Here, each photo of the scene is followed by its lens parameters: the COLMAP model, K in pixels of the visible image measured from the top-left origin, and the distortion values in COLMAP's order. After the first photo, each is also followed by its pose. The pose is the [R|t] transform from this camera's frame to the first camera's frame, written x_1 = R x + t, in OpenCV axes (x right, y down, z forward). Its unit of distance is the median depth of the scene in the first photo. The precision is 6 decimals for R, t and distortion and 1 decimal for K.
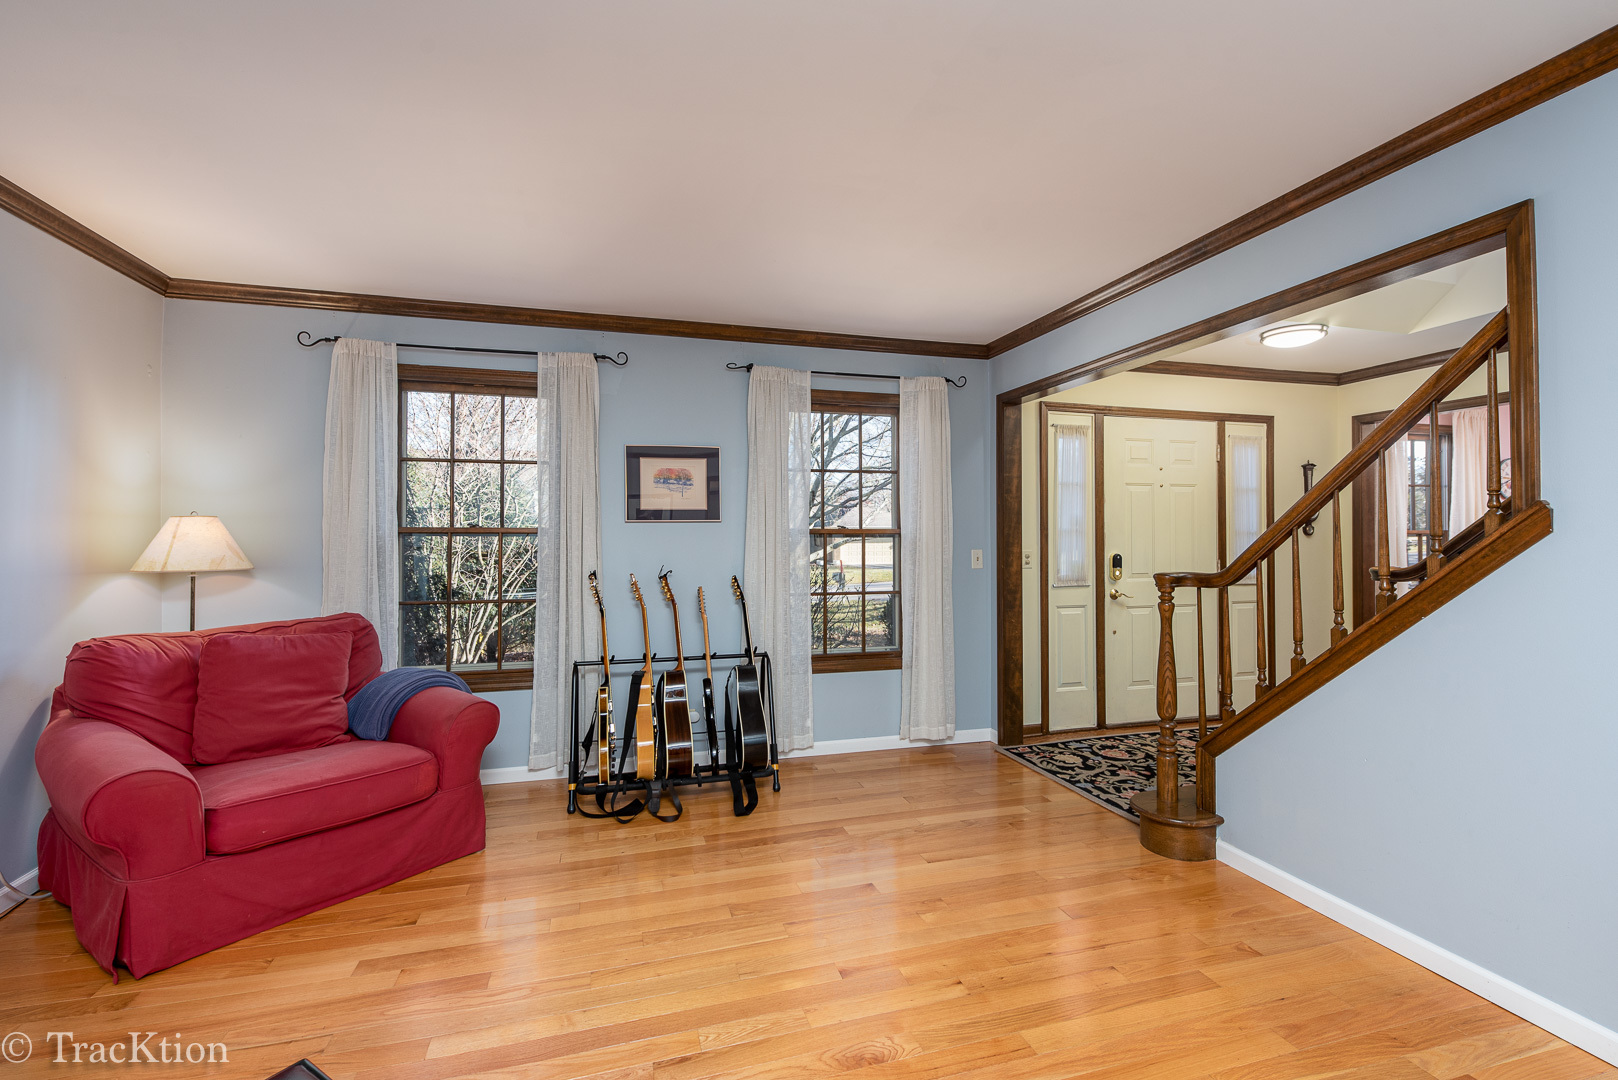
lens RADIAL K [[714.8, 0, 802.3], [0, 714.8, 533.8], [0, 0, 1]] dist [0.002786, -0.002174]
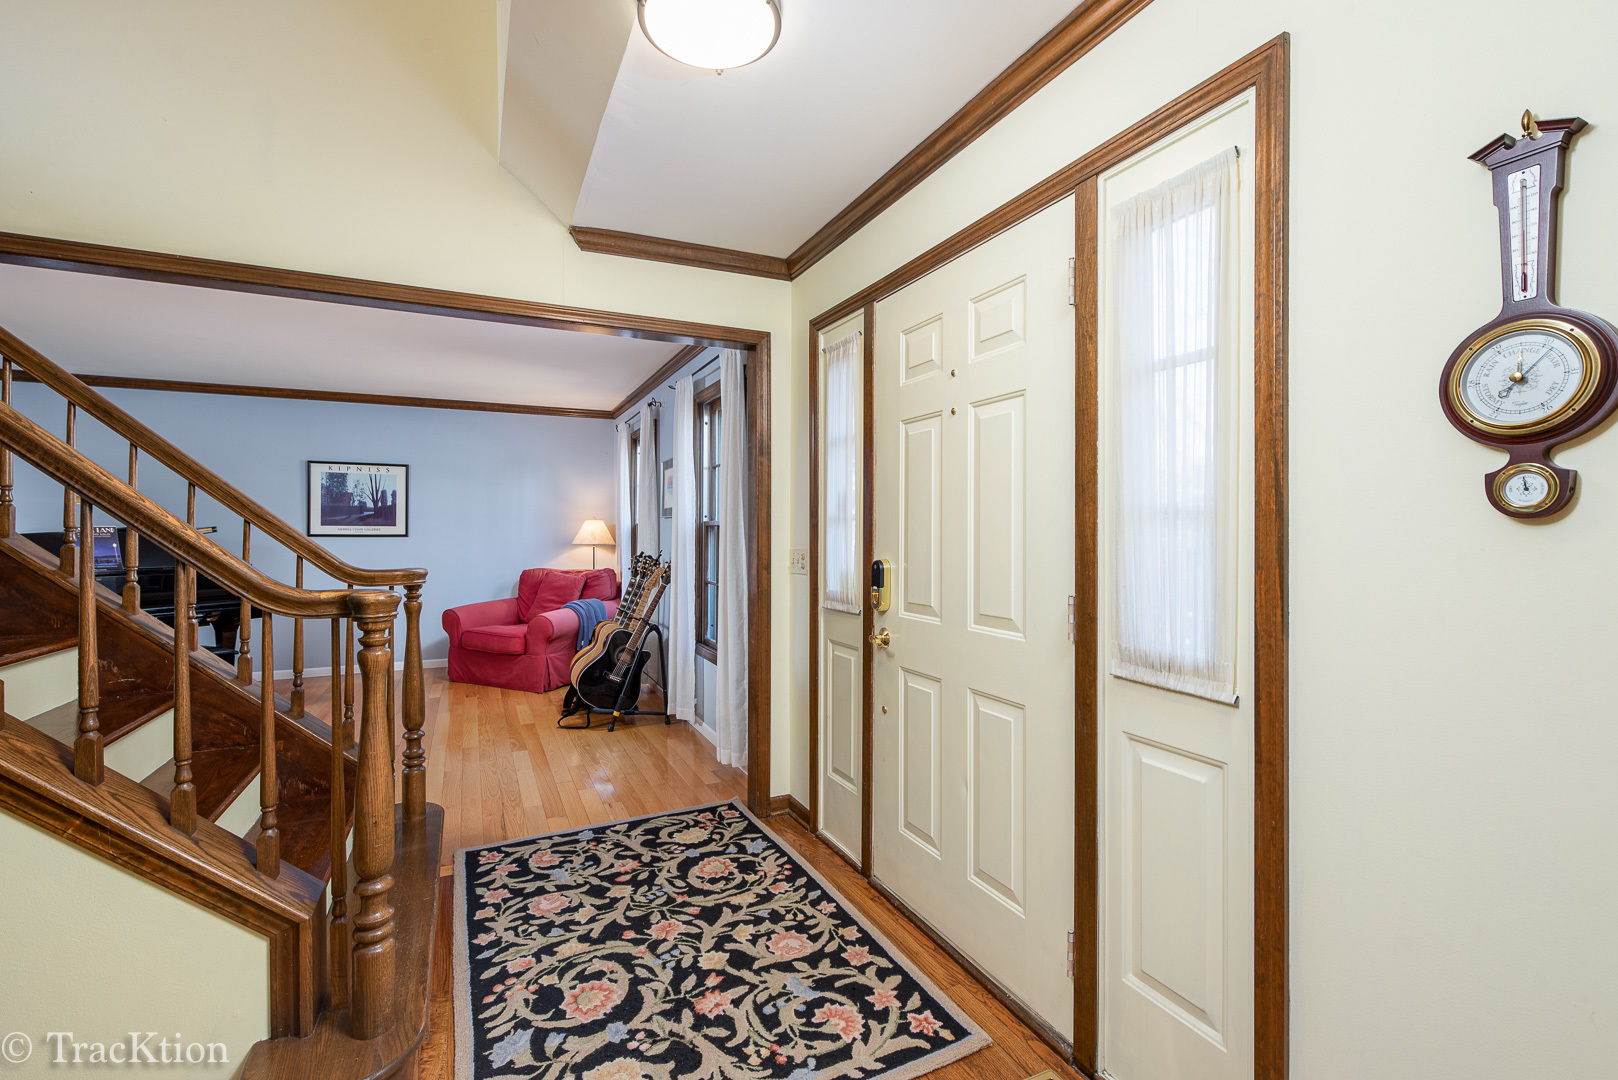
lens RADIAL K [[714.8, 0, 803.1], [0, 714.8, 533.4], [0, 0, 1]] dist [0.002786, -0.002174]
pose [[0.158159, 0.010298, -0.987360, 1.156068], [0.008153, 0.999898, 0.011734, 0.000446], [0.987380, -0.009906, 0.158059, 1.048428]]
